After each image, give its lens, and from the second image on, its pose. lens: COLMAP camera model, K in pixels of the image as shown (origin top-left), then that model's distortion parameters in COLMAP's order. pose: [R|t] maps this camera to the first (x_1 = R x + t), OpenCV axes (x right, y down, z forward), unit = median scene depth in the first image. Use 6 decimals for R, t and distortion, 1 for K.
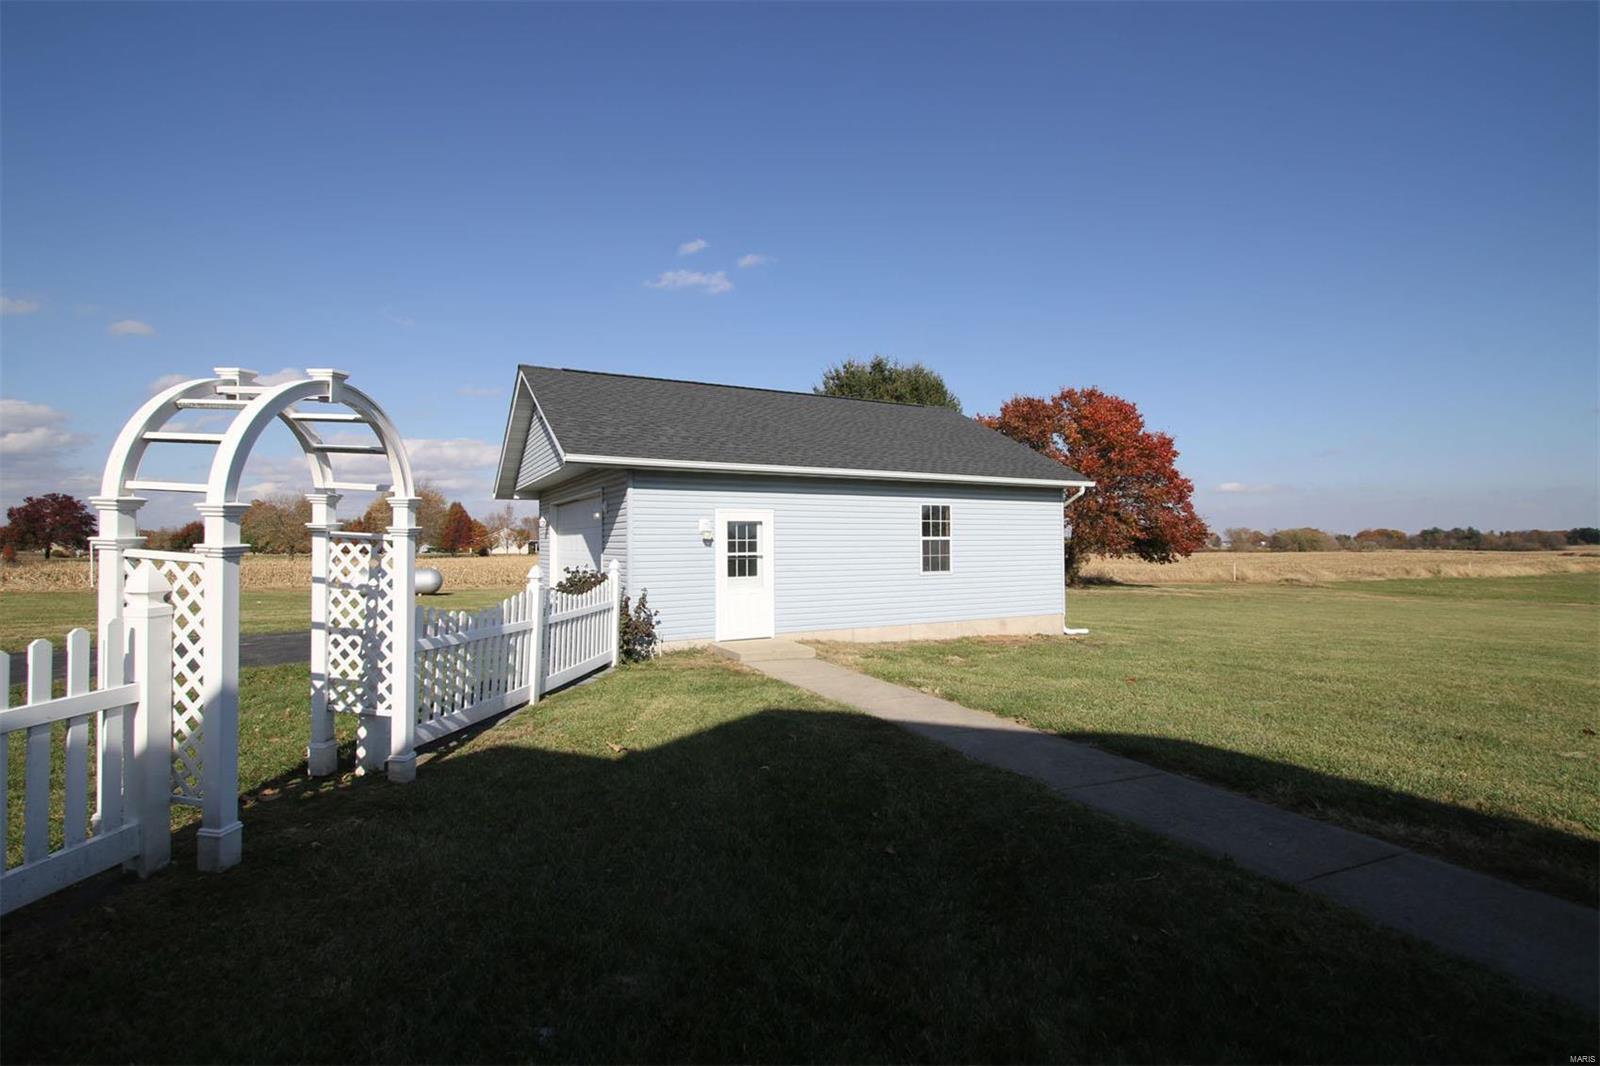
lens RADIAL K [[735.9, 0, 800.4], [0, 735.9, 532.9], [0, 0, 1]] dist [0.000083, -0.000004]
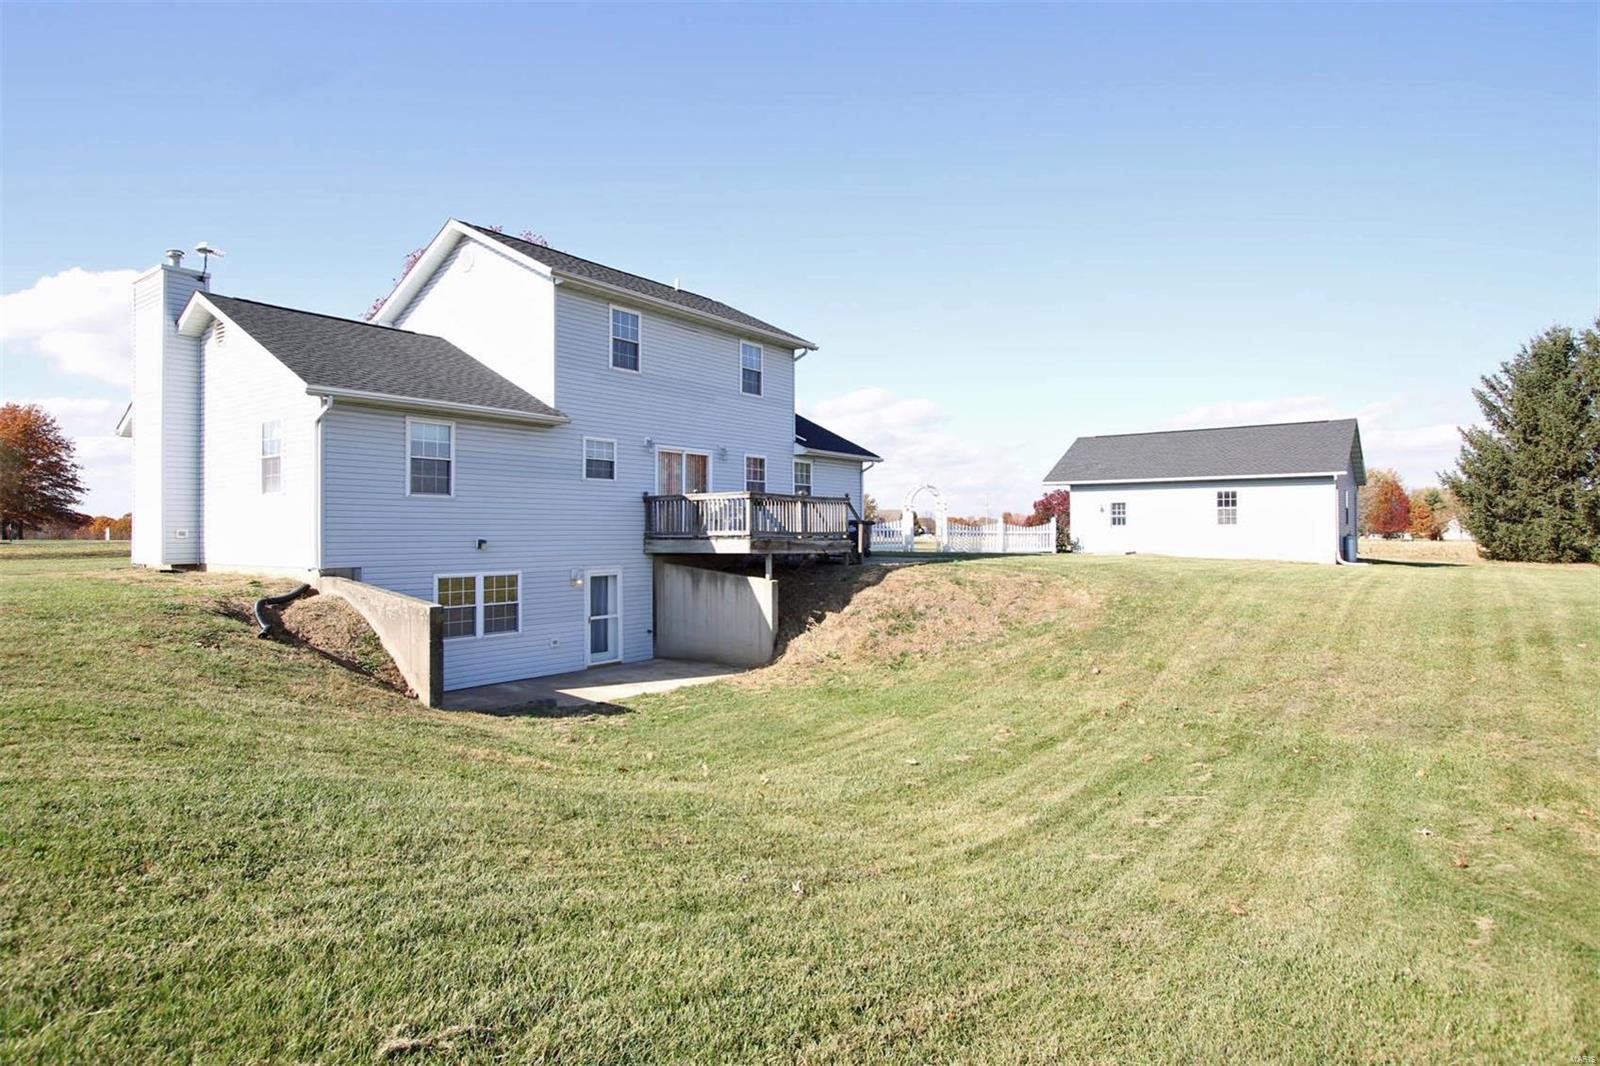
lens RADIAL K [[848.1, 0, 800.3], [0, 848.1, 528.9], [0, 0, 1]] dist [0.002727, 0.000064]
pose [[0.419263, 0.006010, -0.907845, 1.742529], [0.004276, 0.999954, 0.008594, 0.037793], [0.907855, -0.007486, 0.419218, -0.957795]]
